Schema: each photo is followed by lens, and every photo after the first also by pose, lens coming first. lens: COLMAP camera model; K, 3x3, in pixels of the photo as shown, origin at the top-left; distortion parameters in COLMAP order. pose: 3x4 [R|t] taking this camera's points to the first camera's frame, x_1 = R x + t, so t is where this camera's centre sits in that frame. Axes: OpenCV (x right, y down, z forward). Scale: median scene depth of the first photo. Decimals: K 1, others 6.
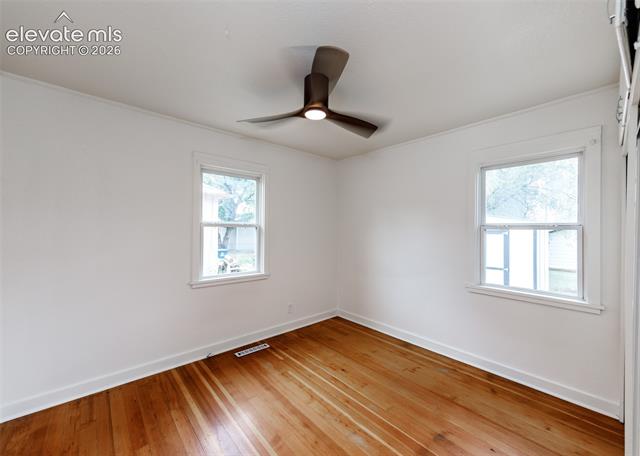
lens RADIAL K [[254.6, 0, 320.2], [0, 254.6, 227.0], [0, 0, 1]] dist [0.000257, -0.000173]
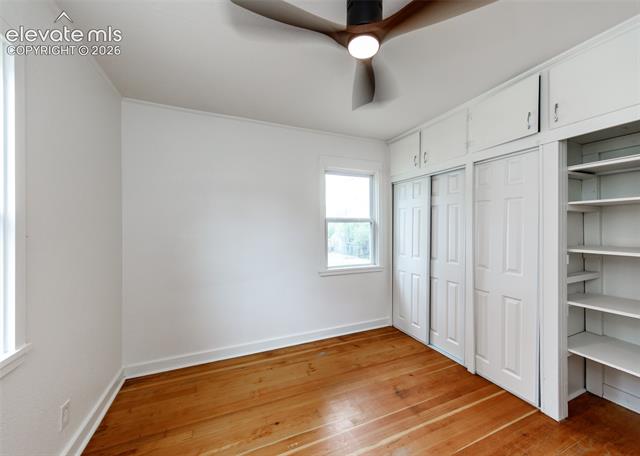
lens RADIAL K [[252.5, 0, 330.9], [0, 252.5, 229.1], [0, 0, 1]] dist [0.002448, 0.000195]
pose [[0.288627, -0.015359, 0.957319, -0.516057], [-0.001929, 0.999860, 0.016623, 0.022781], [-0.957440, -0.006644, 0.288557, 0.665009]]
